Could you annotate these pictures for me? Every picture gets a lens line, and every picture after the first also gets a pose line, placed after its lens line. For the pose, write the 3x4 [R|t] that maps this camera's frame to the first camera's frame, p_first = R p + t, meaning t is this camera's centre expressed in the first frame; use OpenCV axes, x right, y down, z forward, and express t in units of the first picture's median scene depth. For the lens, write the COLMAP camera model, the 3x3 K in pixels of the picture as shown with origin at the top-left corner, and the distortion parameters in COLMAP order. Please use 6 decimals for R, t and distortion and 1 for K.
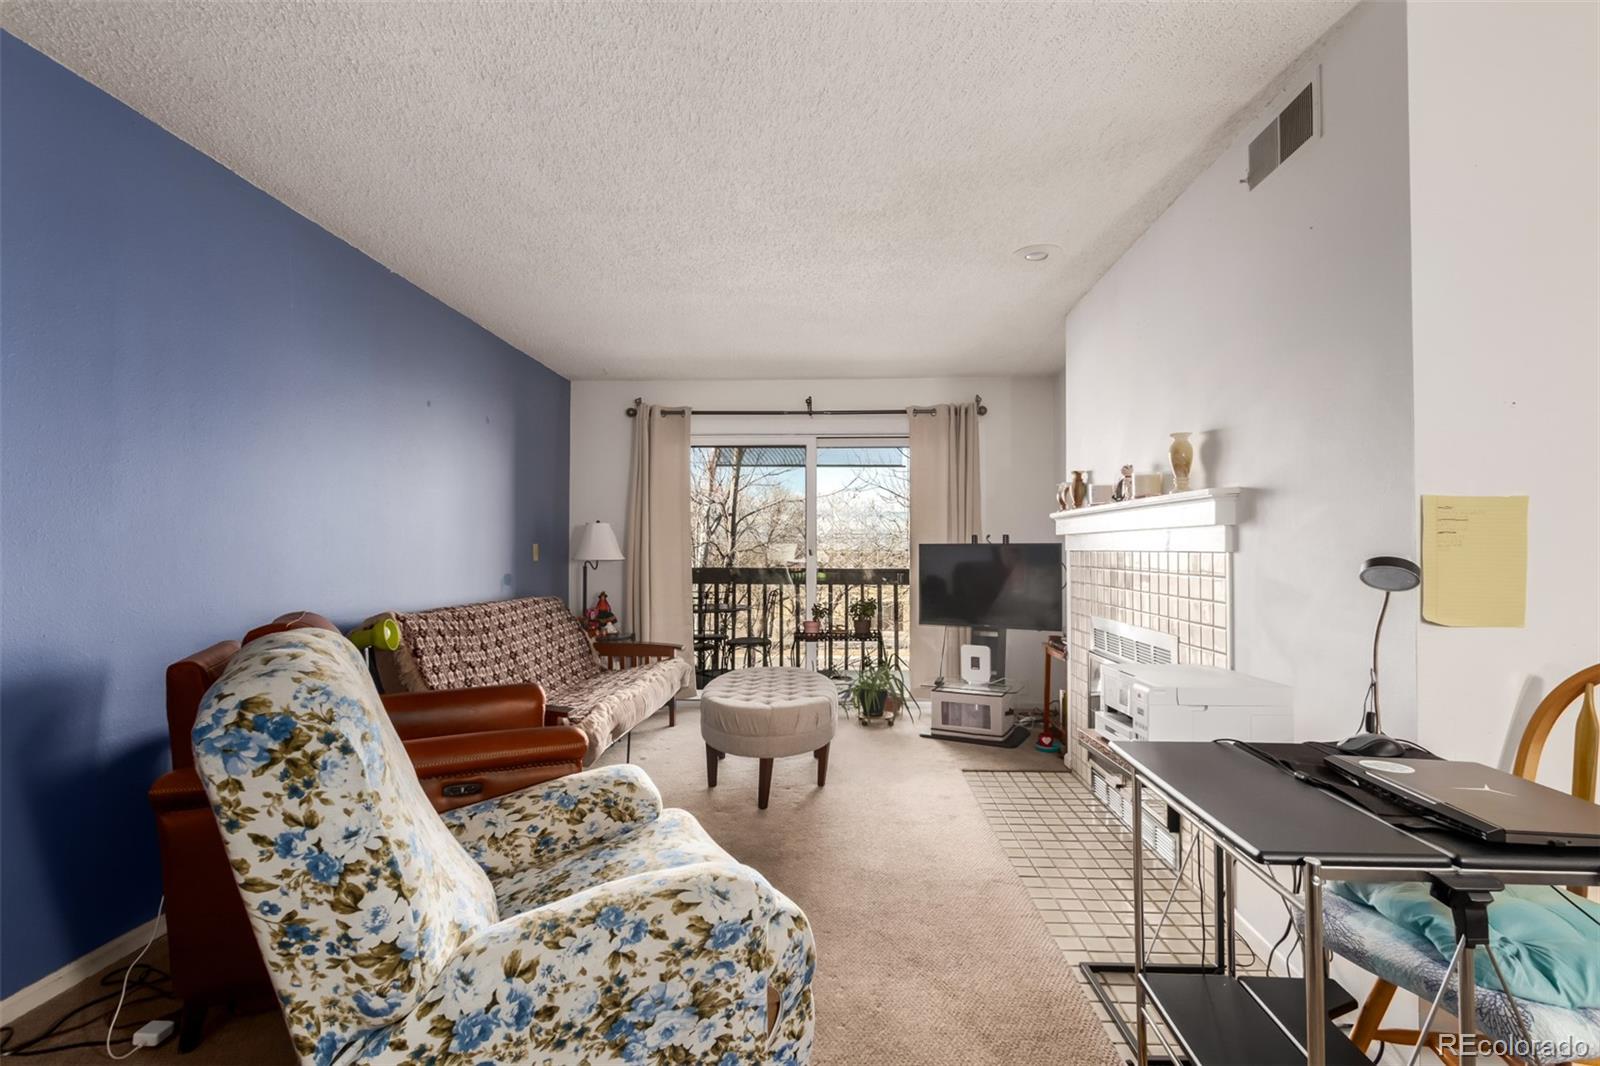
lens RADIAL K [[731.3, 0, 816.5], [0, 731.3, 542.5], [0, 0, 1]] dist [0.003049, -0.000512]
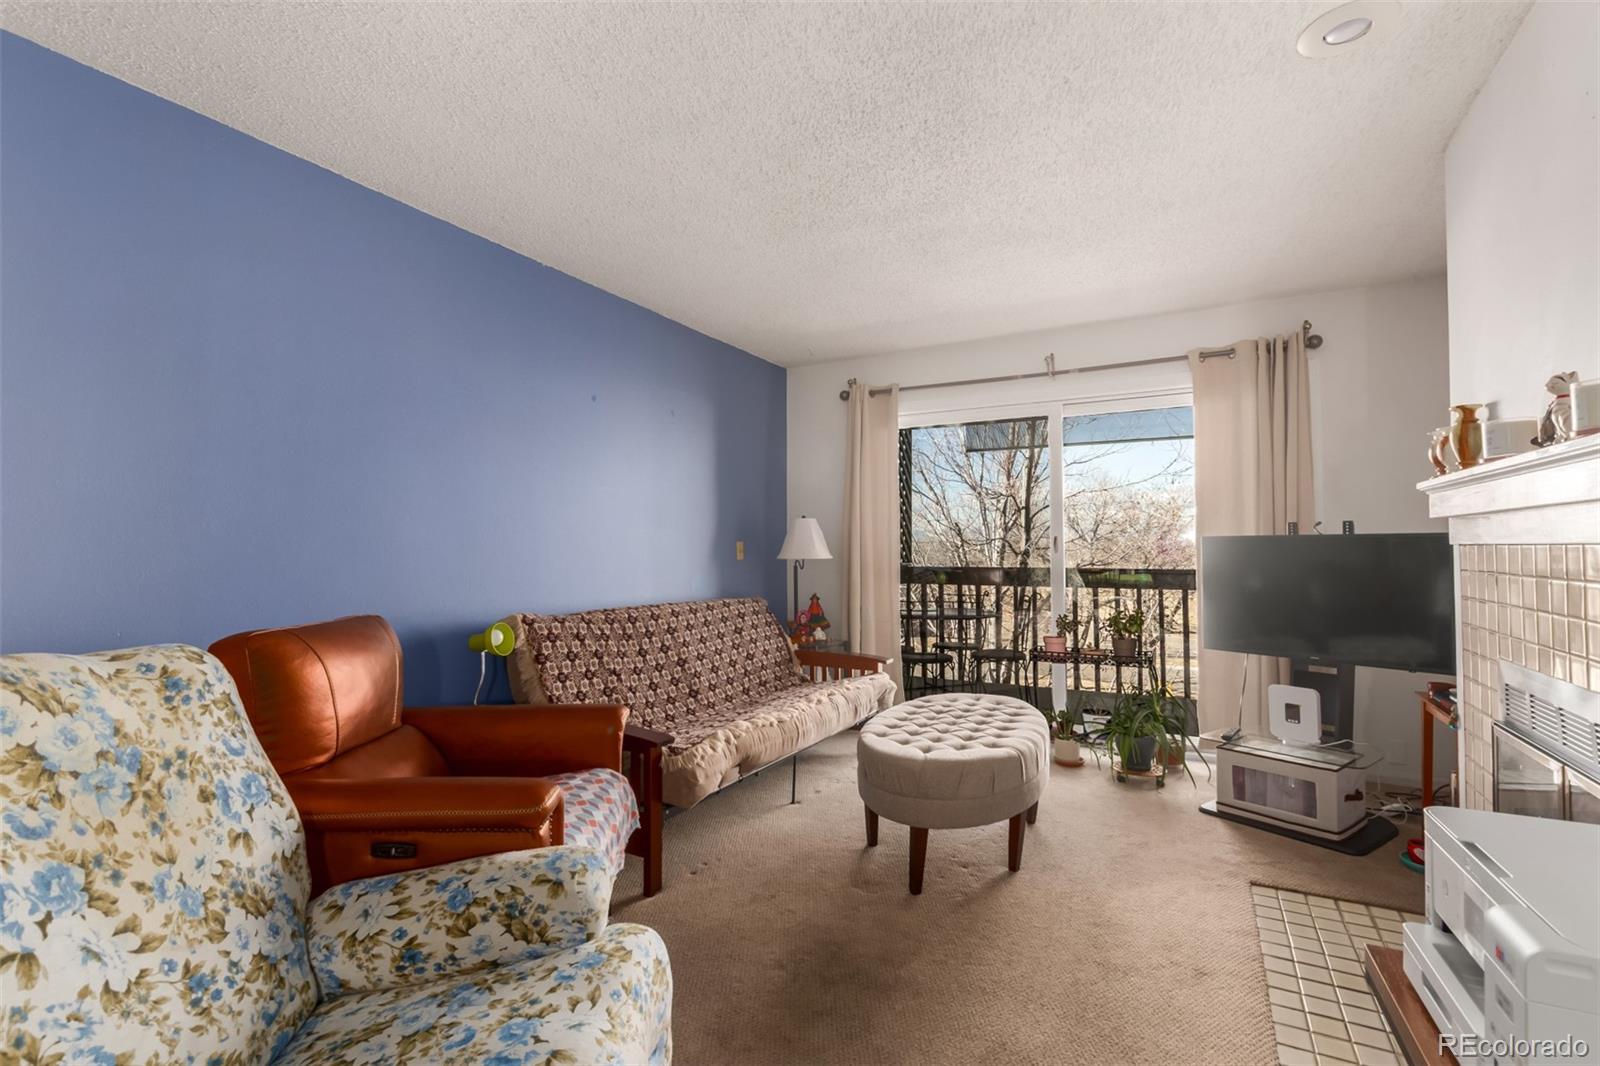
lens RADIAL K [[731.3, 0, 796.9], [0, 731.3, 535.4], [0, 0, 1]] dist [0.003049, -0.000512]
pose [[0.896599, -0.013840, -0.442627, 0.116527], [0.011085, 0.999900, -0.008810, 0.003124], [0.442705, 0.002992, 0.896662, 0.210123]]
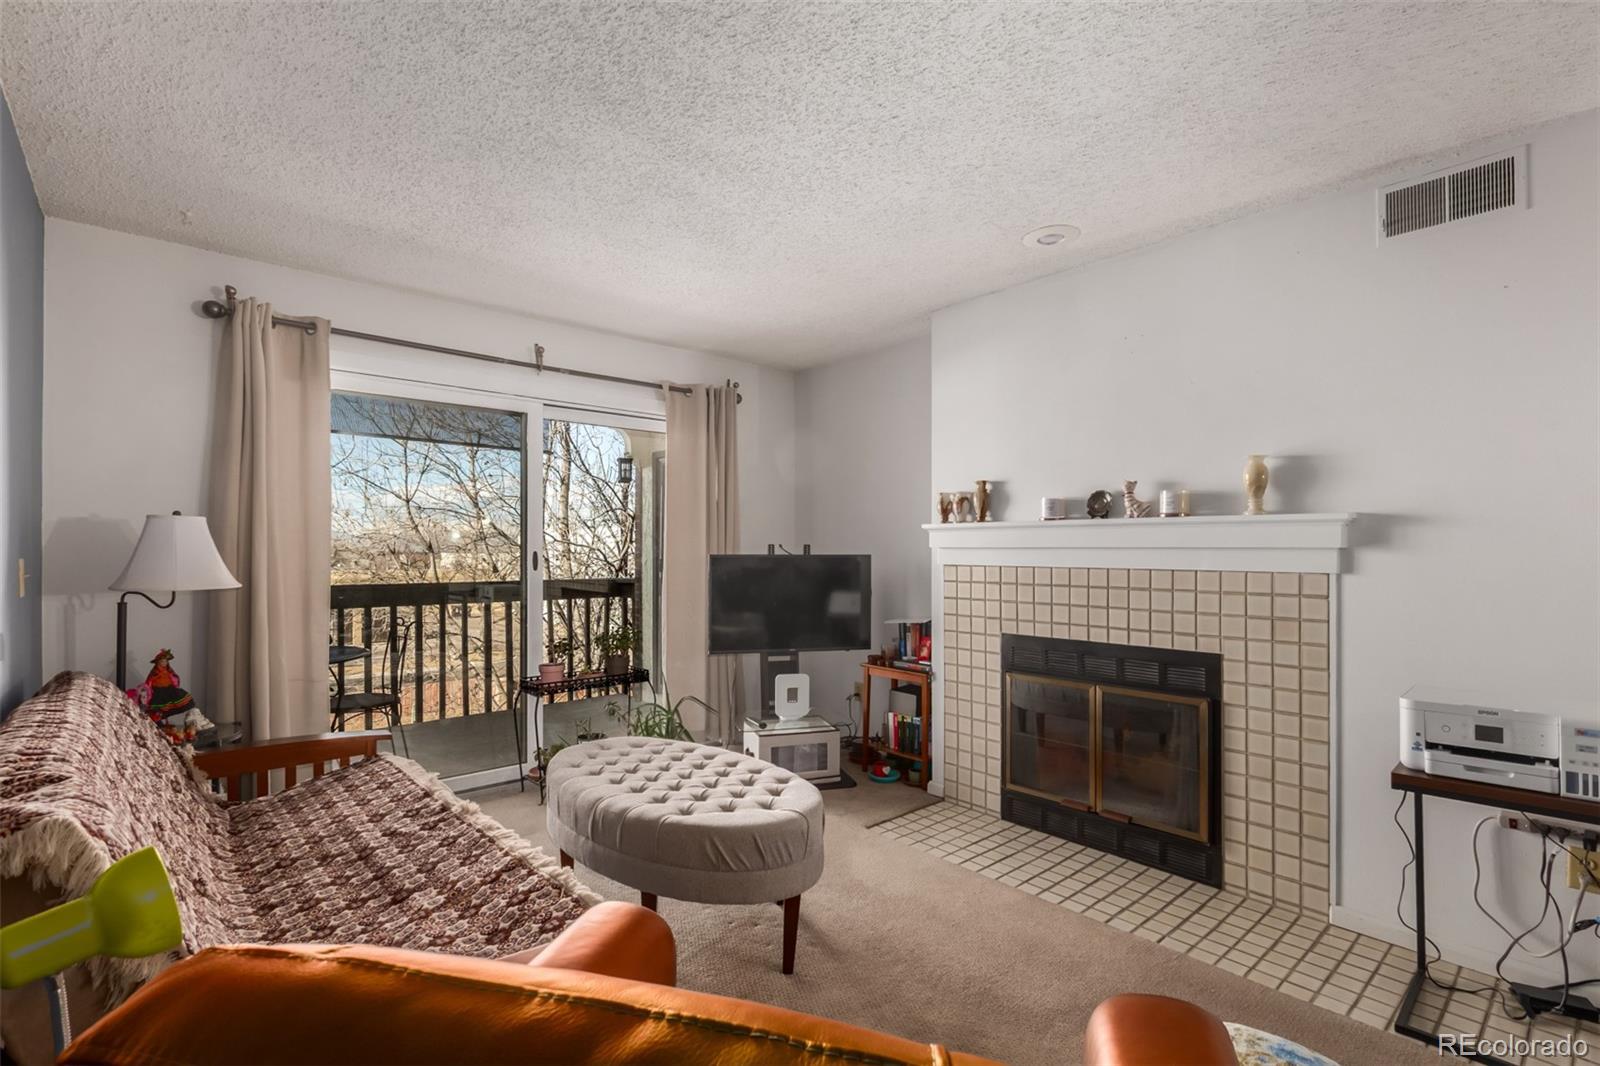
lens RADIAL K [[731.3, 0, 805.1], [0, 731.3, 553.2], [0, 0, 1]] dist [0.003049, -0.000512]
pose [[0.731603, -0.001911, 0.681728, -0.379298], [-0.008073, 0.999902, 0.011468, -0.011398], [-0.681683, -0.013894, 0.731516, 0.393475]]
